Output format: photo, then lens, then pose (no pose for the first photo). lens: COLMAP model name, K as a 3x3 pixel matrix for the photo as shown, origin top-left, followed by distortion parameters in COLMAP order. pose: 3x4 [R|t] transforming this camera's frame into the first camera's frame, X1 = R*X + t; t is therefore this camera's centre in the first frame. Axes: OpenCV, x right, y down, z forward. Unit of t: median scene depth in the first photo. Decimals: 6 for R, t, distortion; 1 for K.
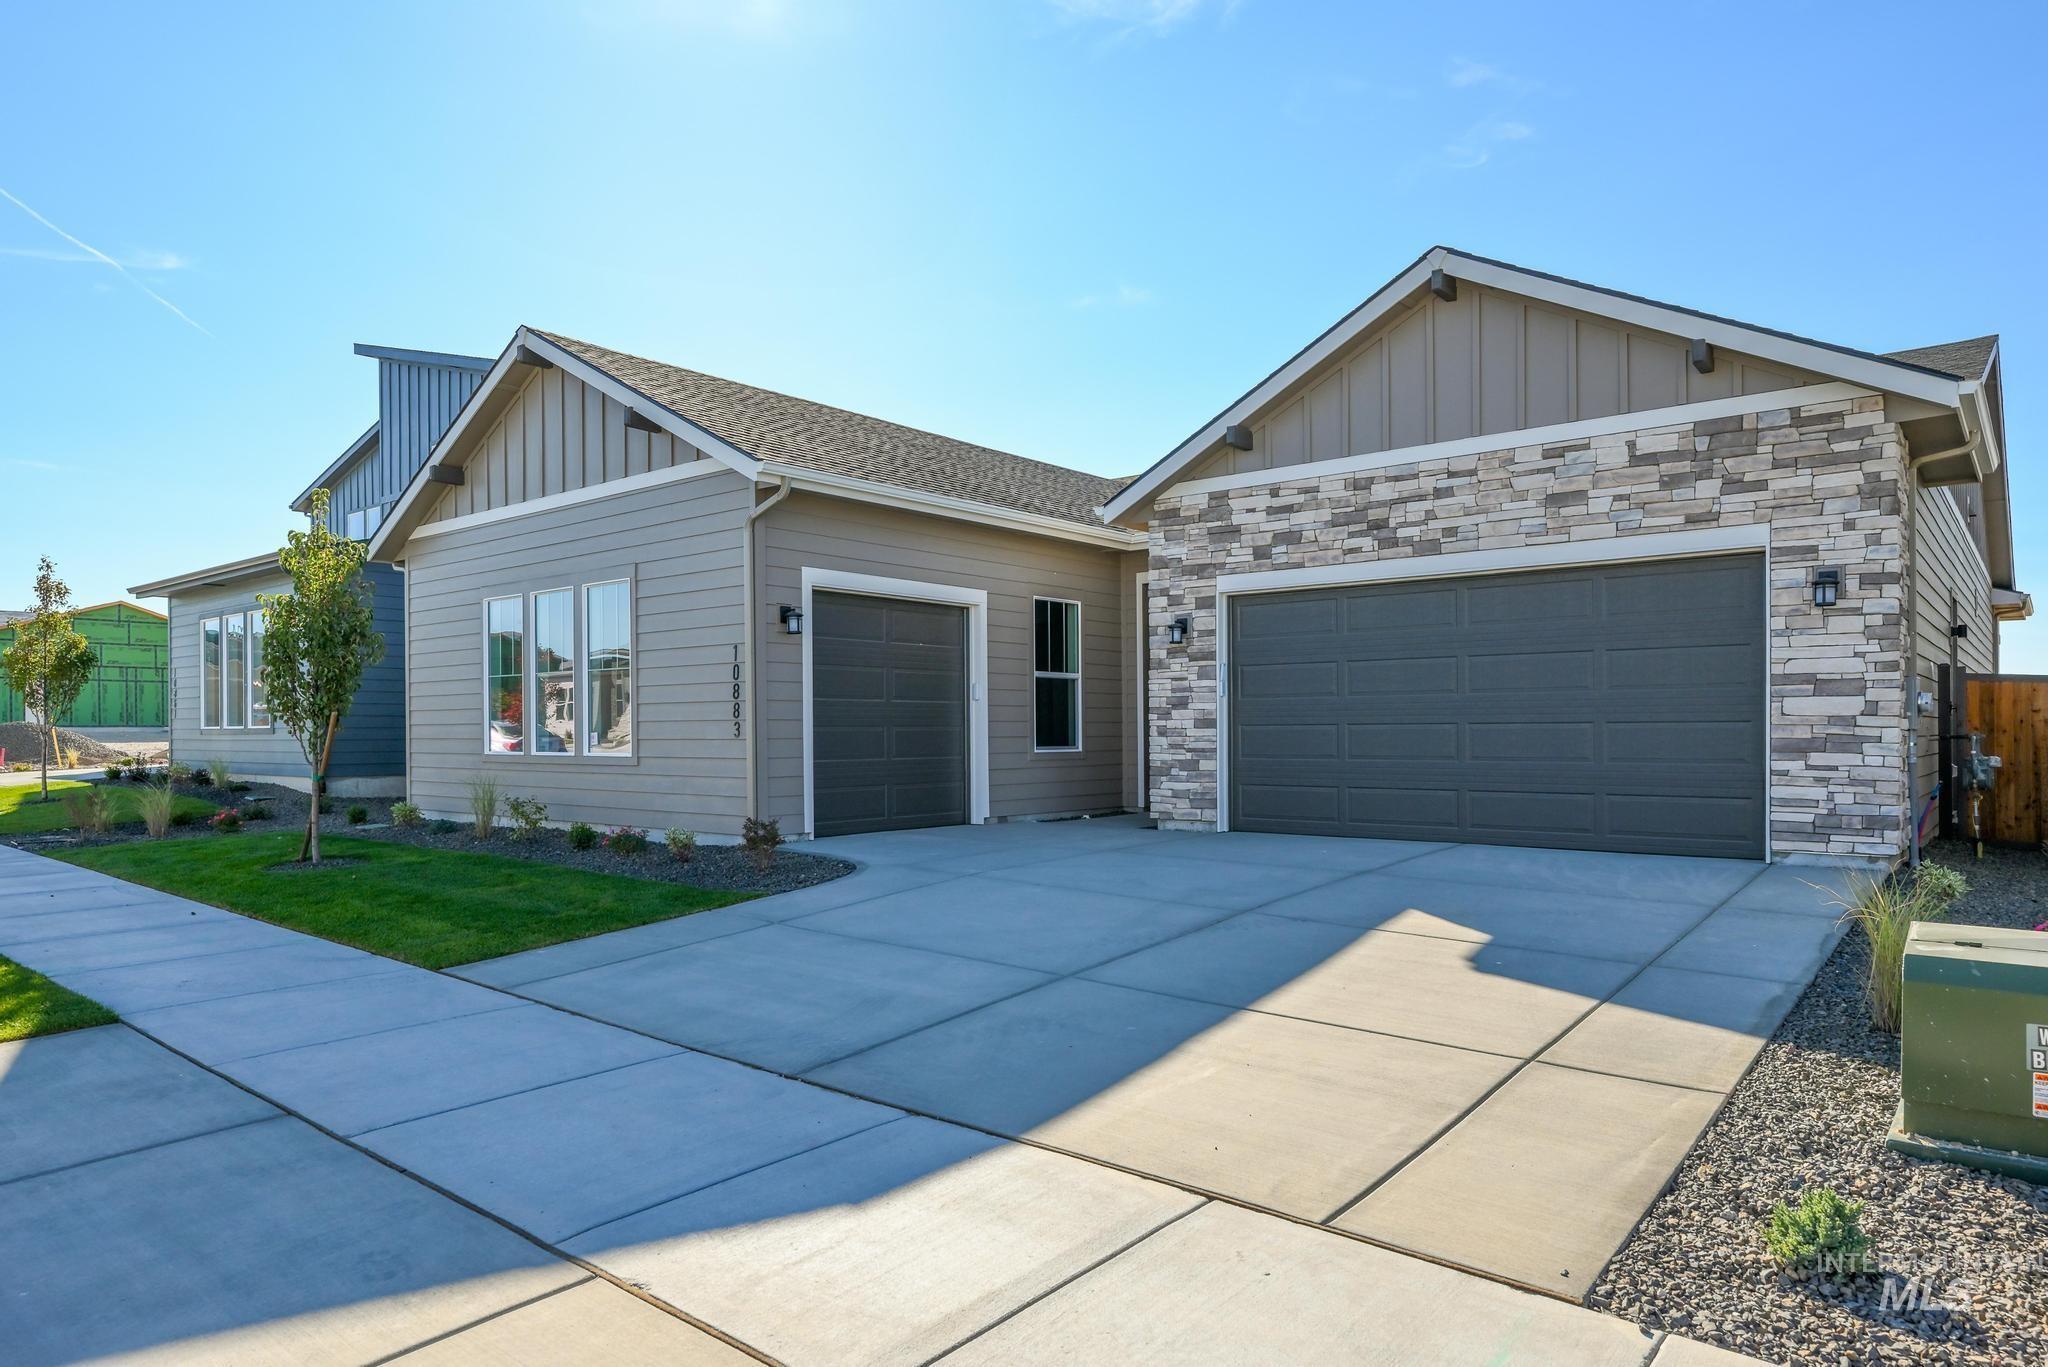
lens RADIAL K [[1222.0, 0, 1021.9], [0, 1222.0, 738.0], [0, 0, 1]] dist [0.000941, 0.000095]
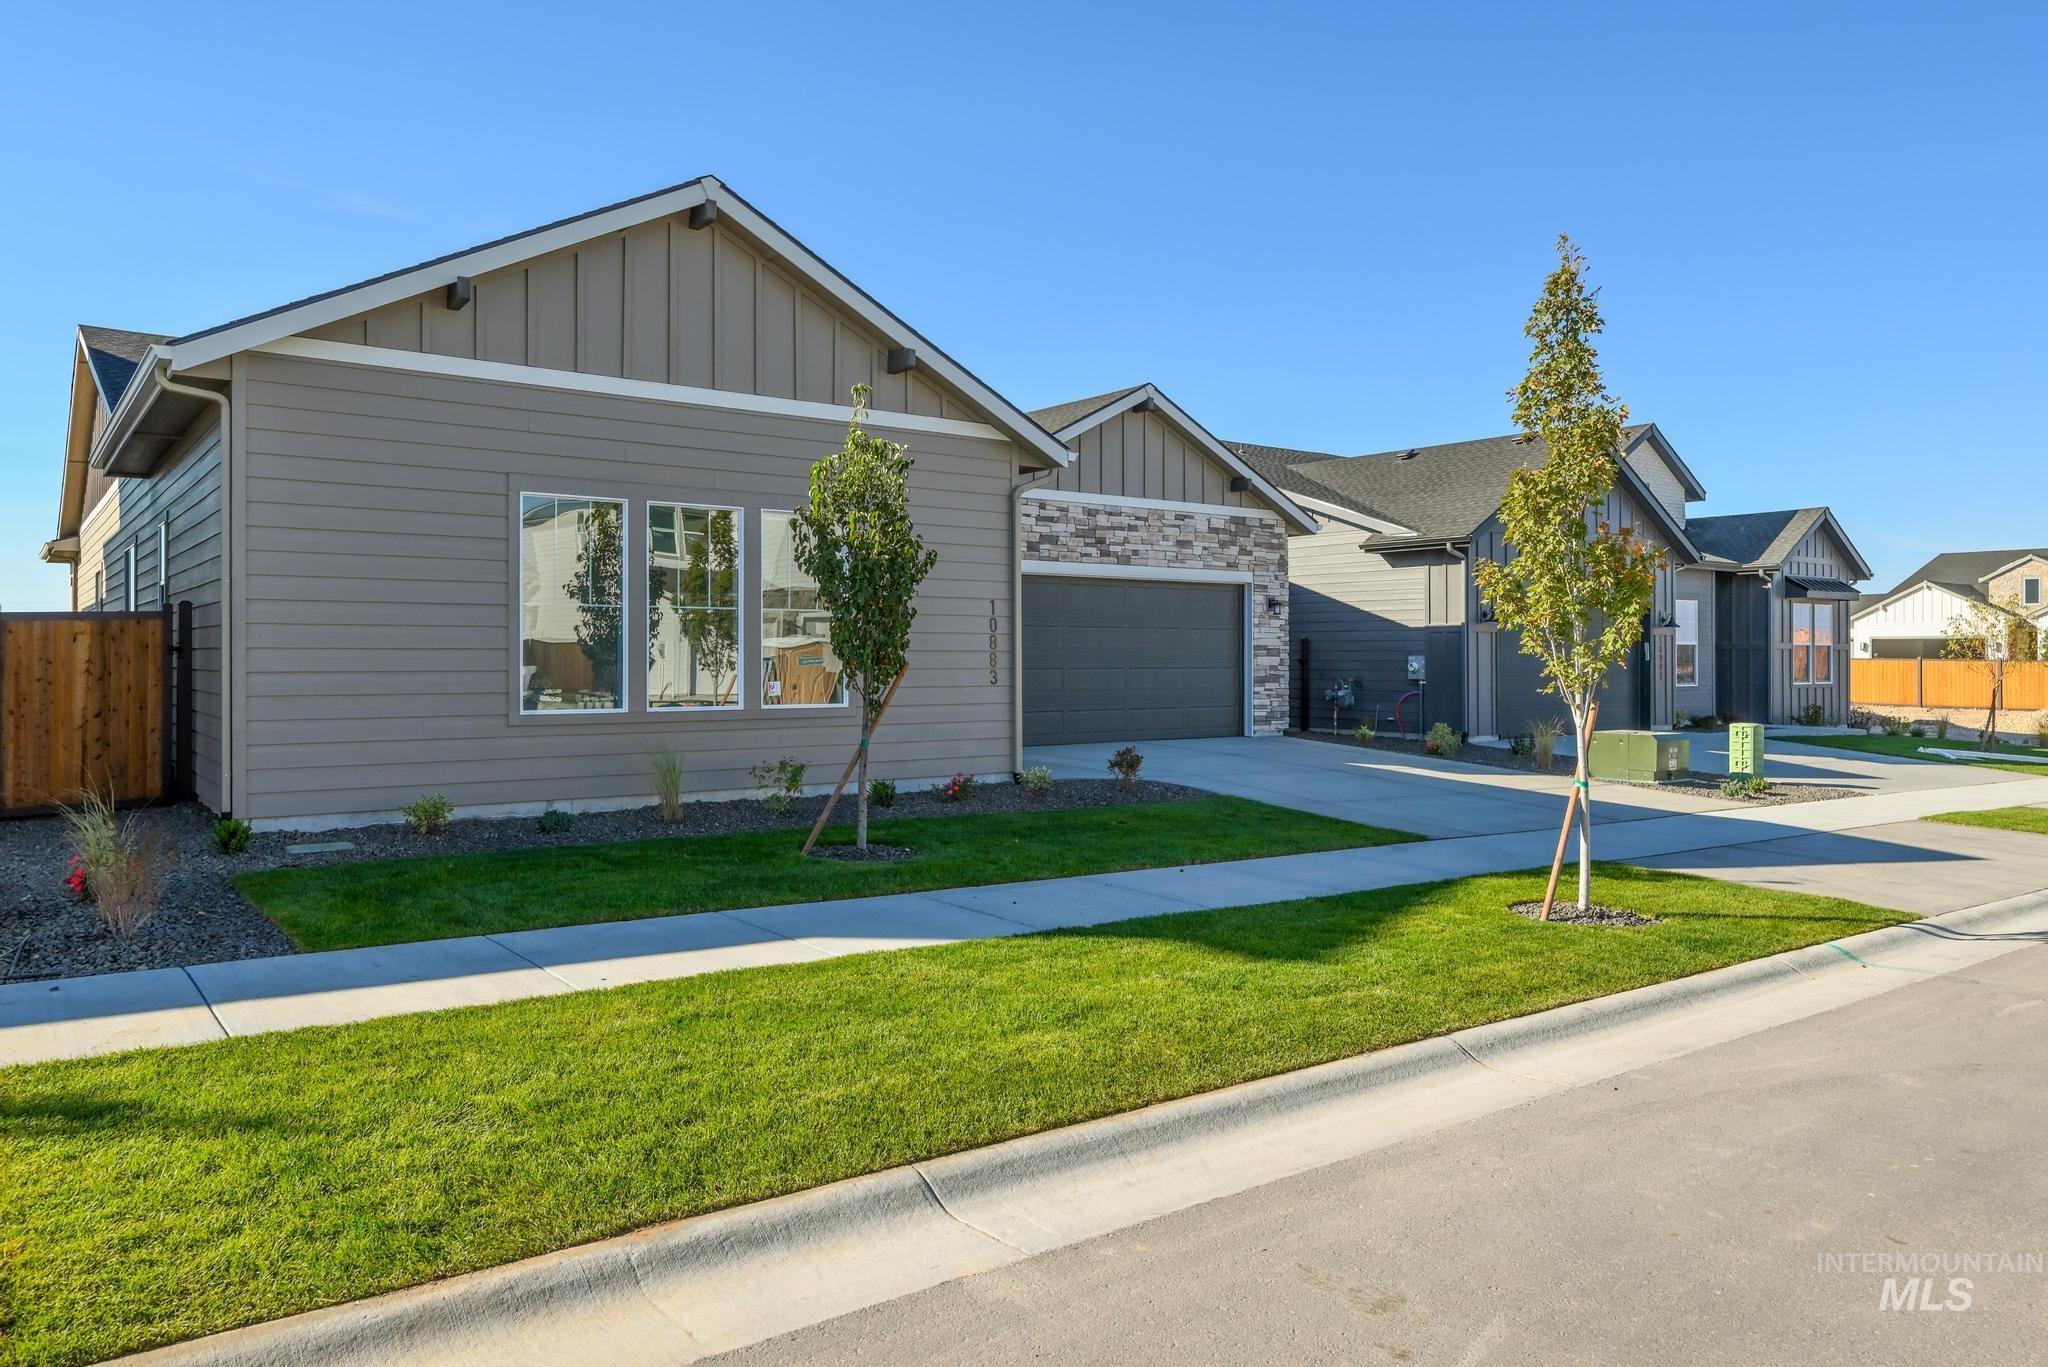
lens RADIAL K [[1388.3, 0, 1022.1], [0, 1388.3, 650.6], [0, 0, 1]] dist [-0.000402, -0.000015]
pose [[0.229762, 0.007852, 0.973215, -1.551302], [0.005760, 0.999939, -0.009427, -0.020445], [-0.973230, 0.007771, 0.229703, 0.743262]]
